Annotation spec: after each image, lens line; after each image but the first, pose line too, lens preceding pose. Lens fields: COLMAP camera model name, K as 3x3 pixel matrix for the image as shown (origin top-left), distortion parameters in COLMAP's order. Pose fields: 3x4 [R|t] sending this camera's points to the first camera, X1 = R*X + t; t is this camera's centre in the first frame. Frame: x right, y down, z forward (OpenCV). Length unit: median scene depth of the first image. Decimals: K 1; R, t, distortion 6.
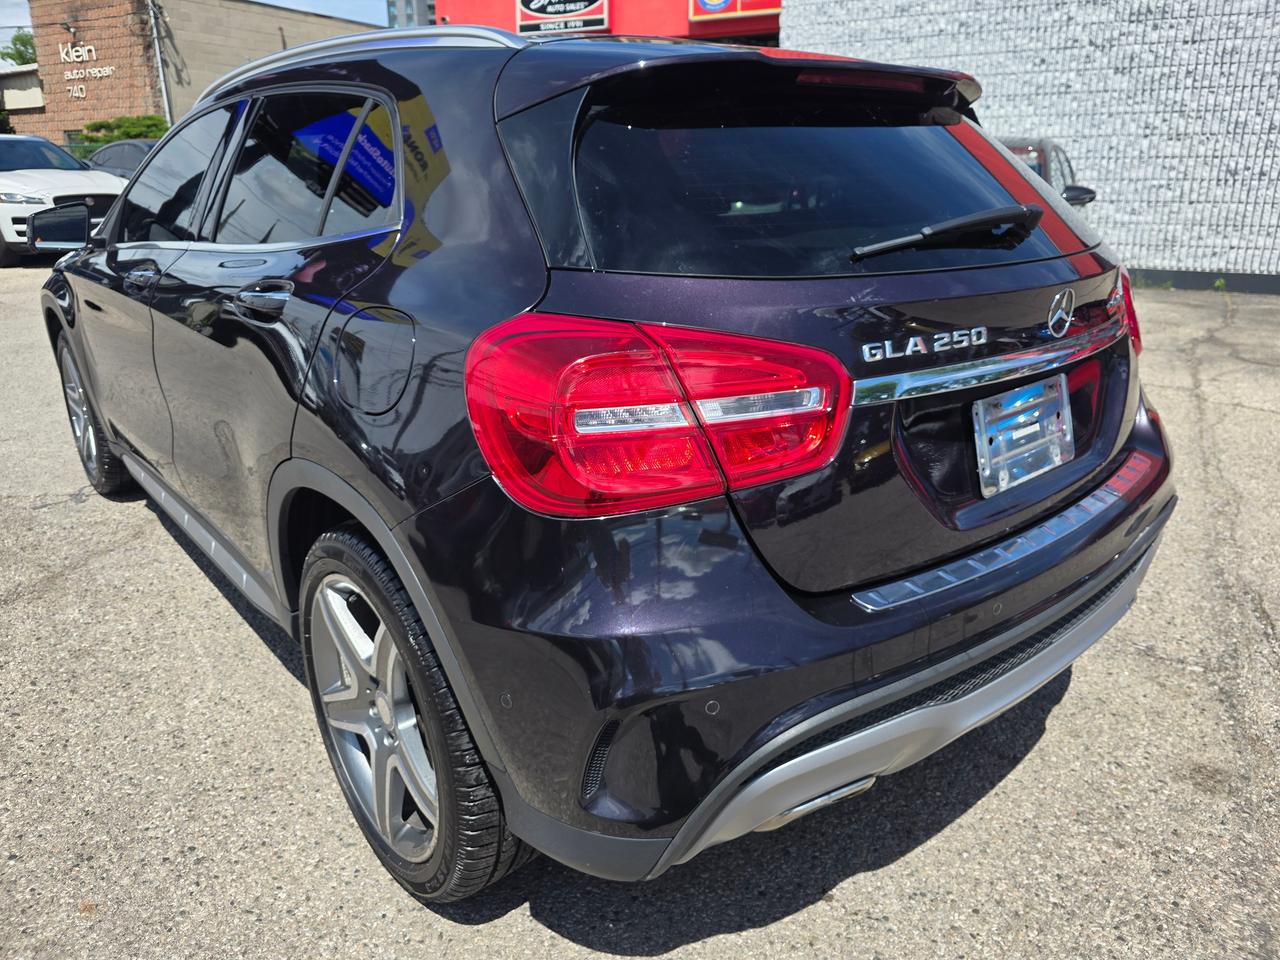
lens RADIAL K [[880.1, 0, 643.3], [0, 880.1, 473.2], [0, 0, 1]] dist [0.035018, -0.038706]
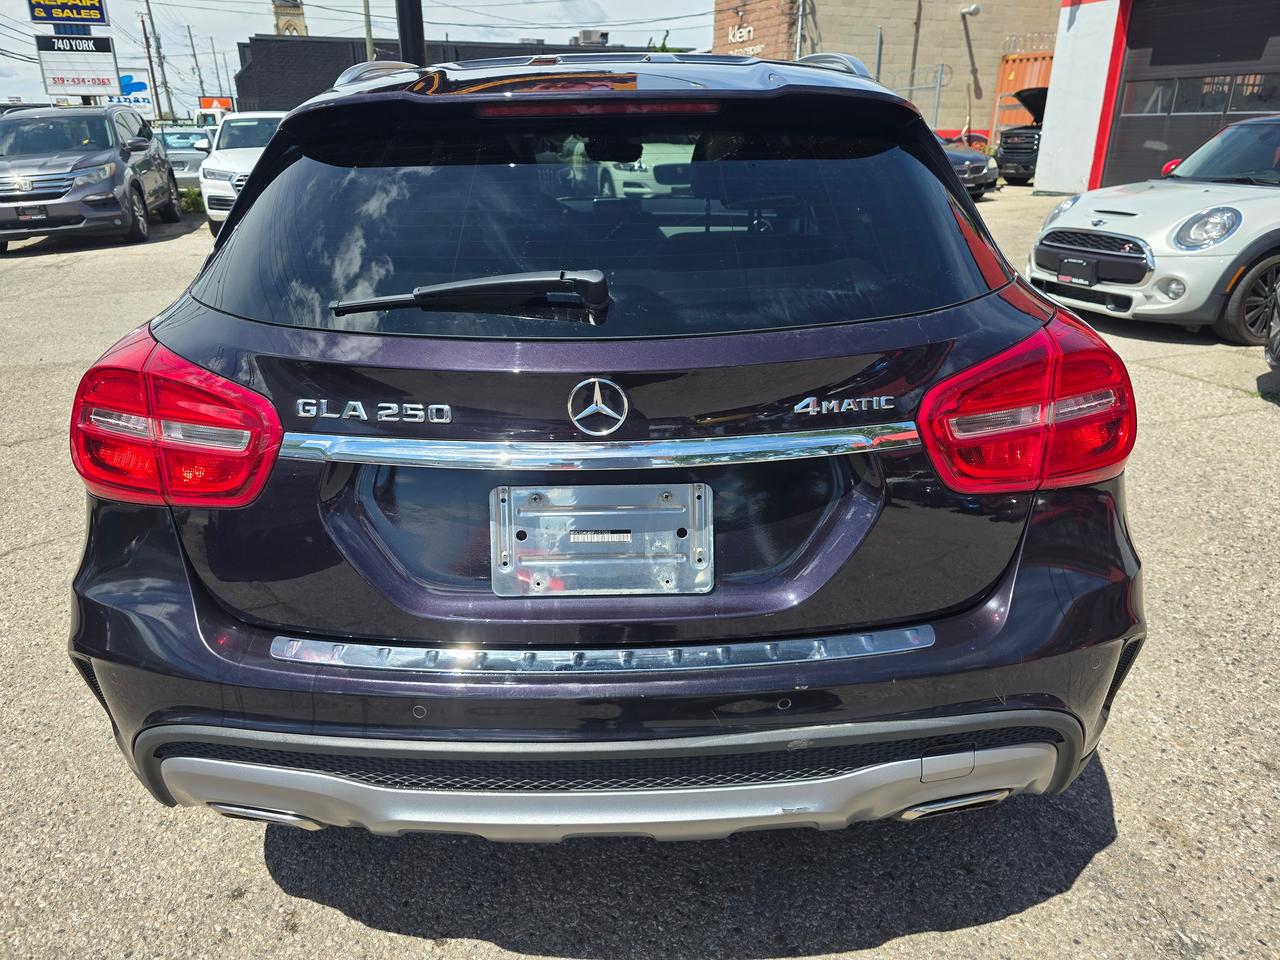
lens RADIAL K [[880.1, 0, 635.6], [0, 880.1, 466.7], [0, 0, 1]] dist [0.035018, -0.038706]
pose [[0.755625, 0.227531, -0.614215, 1.004083], [-0.205915, 0.972702, 0.107007, -0.220150], [0.621795, 0.045619, 0.781850, 0.392344]]
